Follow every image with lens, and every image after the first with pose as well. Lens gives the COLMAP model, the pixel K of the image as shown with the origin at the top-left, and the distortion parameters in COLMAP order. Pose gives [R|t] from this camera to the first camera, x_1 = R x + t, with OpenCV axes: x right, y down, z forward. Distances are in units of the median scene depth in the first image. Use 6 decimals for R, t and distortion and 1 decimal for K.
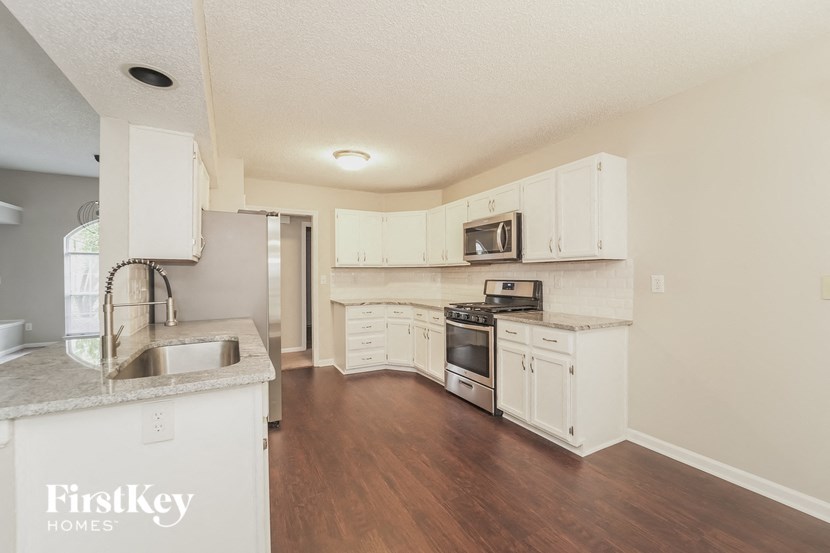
lens RADIAL K [[341.2, 0, 417.5], [0, 341.2, 273.6], [0, 0, 1]] dist [0.000227, 0.000120]
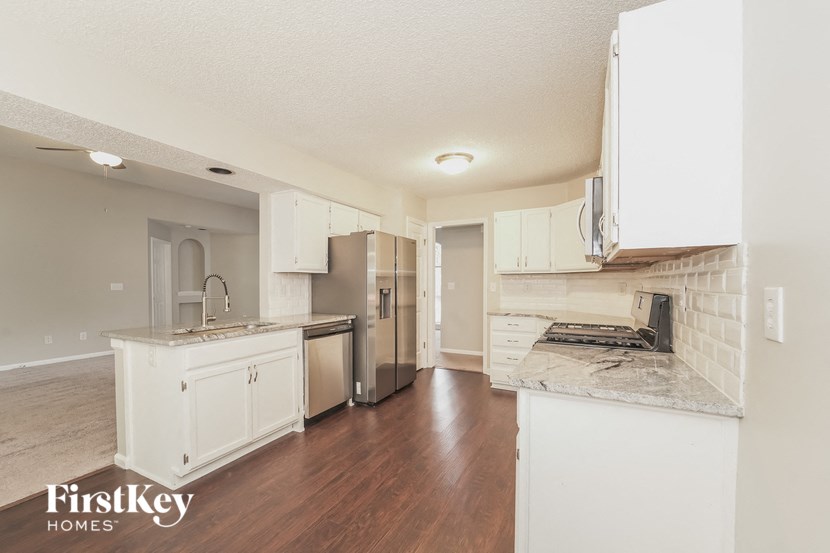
lens RADIAL K [[341.2, 0, 414.2], [0, 341.2, 283.2], [0, 0, 1]] dist [0.000227, 0.000120]
pose [[0.552608, 0.007861, -0.833404, 0.494727], [0.000939, 0.999949, 0.010055, -0.002897], [0.833440, -0.006339, 0.552573, 0.331154]]
